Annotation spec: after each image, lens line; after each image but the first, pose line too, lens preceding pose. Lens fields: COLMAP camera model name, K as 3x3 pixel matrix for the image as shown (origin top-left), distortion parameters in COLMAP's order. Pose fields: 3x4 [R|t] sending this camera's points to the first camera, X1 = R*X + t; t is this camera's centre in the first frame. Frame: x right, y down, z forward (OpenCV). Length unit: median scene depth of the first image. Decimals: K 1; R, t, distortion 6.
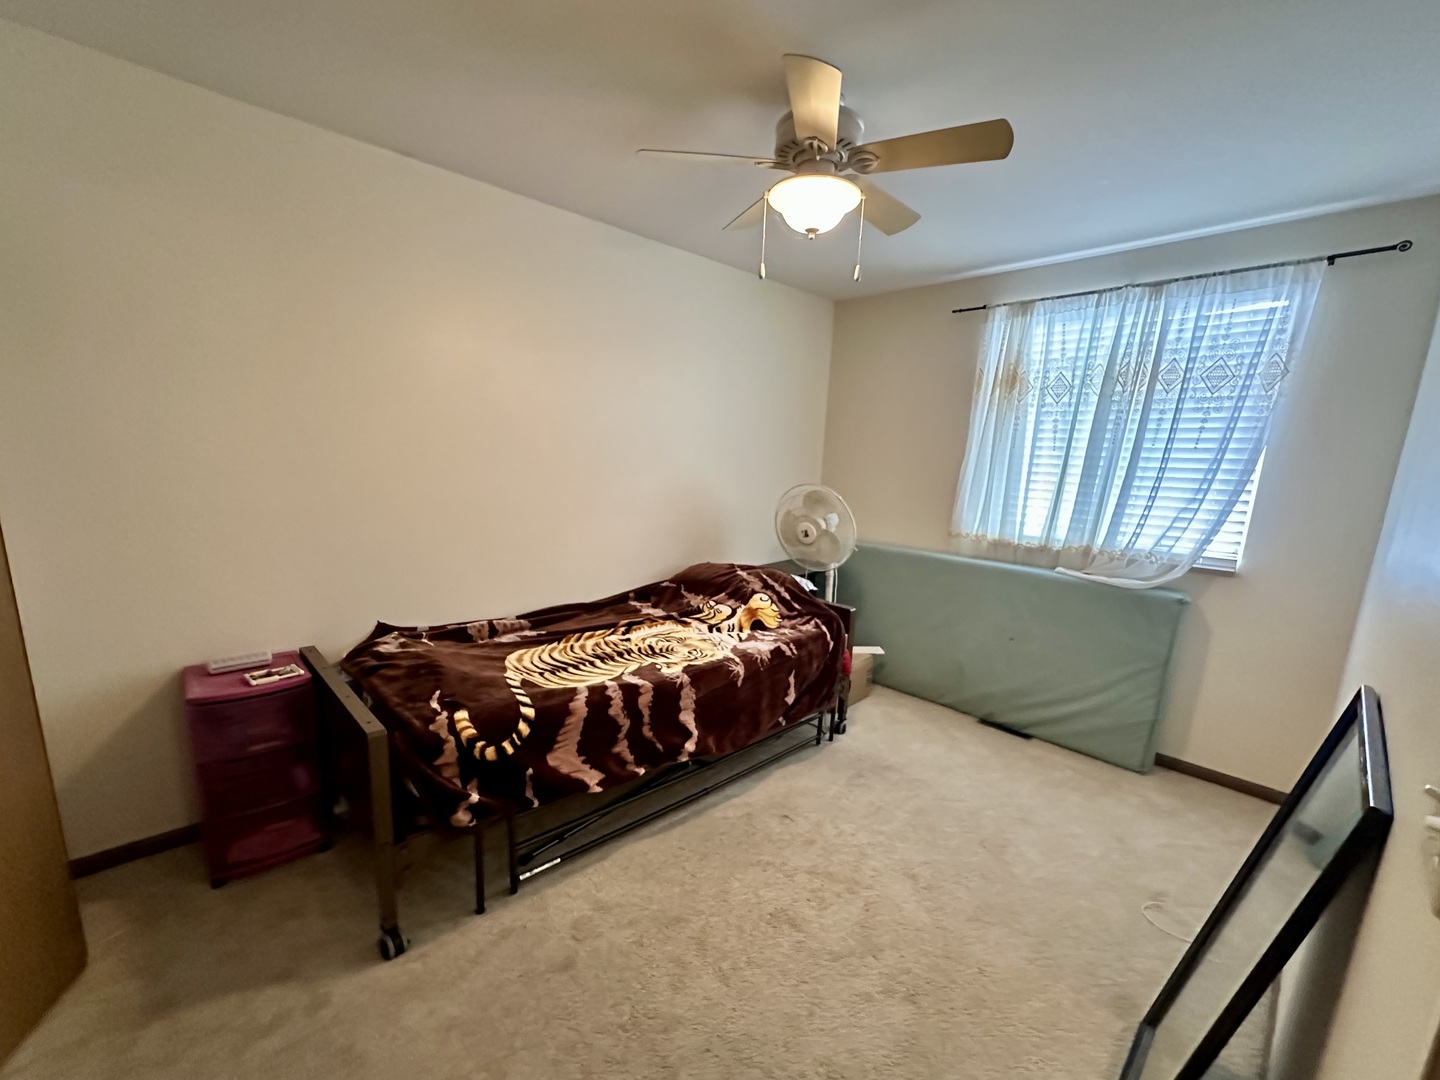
lens RADIAL K [[593.6, 0, 719.2], [0, 593.6, 576.8], [0, 0, 1]] dist [-0.000422, -0.000019]
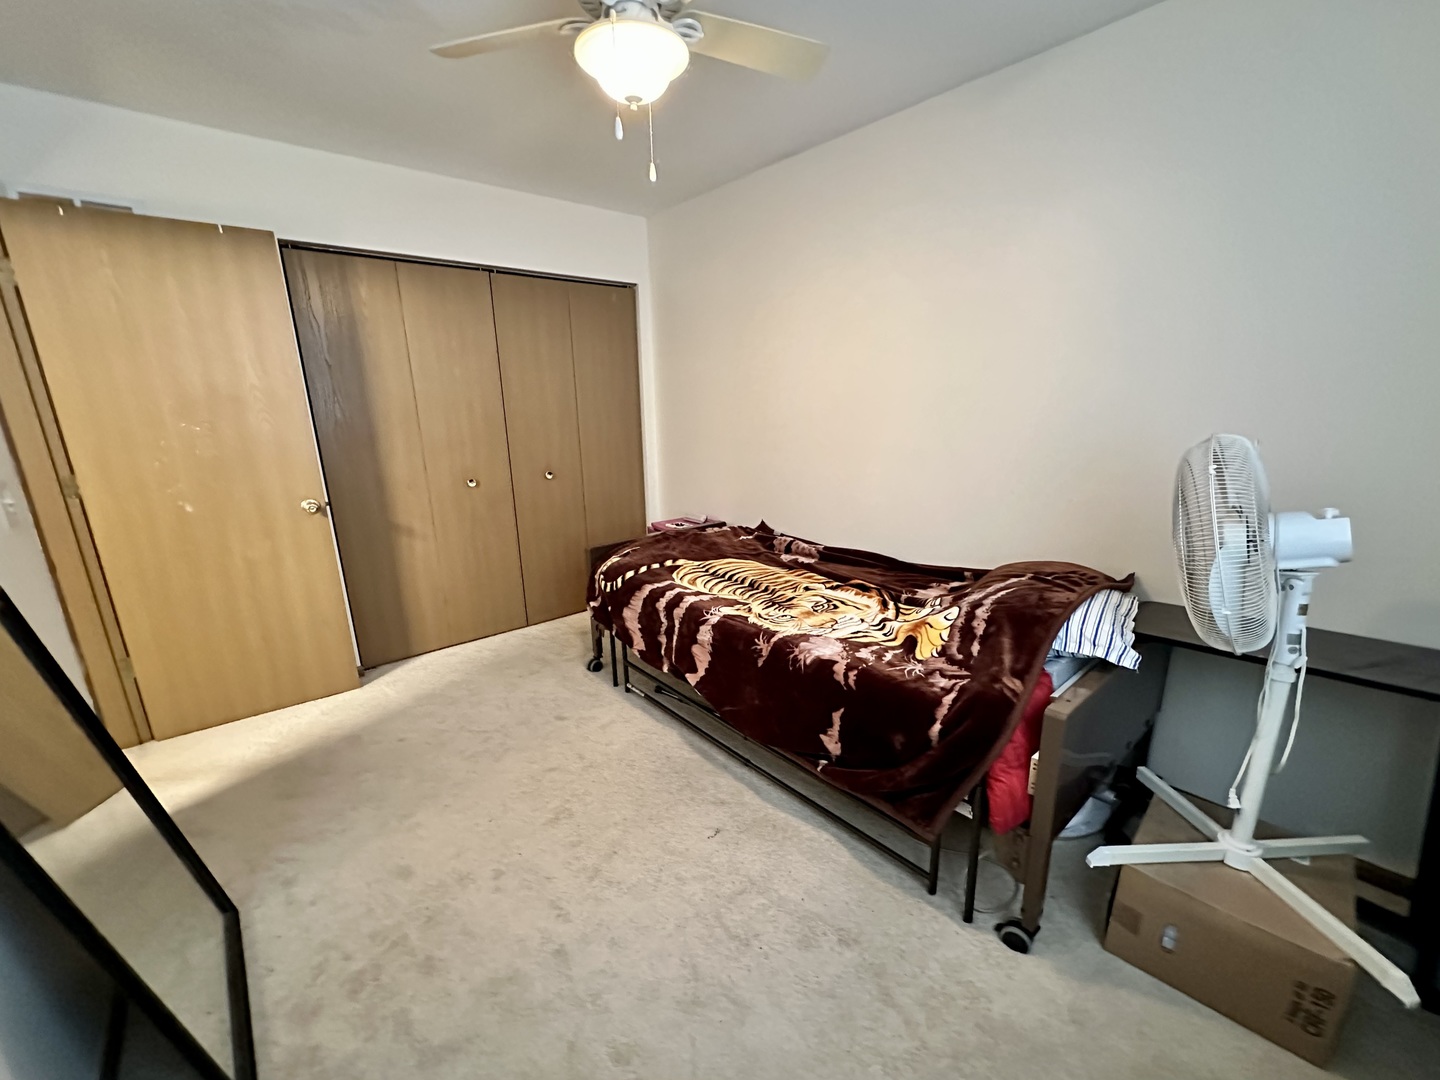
lens RADIAL K [[589.4, 0, 720.0], [0, 589.4, 555.9], [0, 0, 1]] dist [0.000243, -0.000001]
pose [[-0.045264, 0.219758, -0.974504, 0.751559], [-0.187006, 0.956395, 0.224361, -0.128193], [0.981315, 0.192393, -0.002194, 0.861012]]
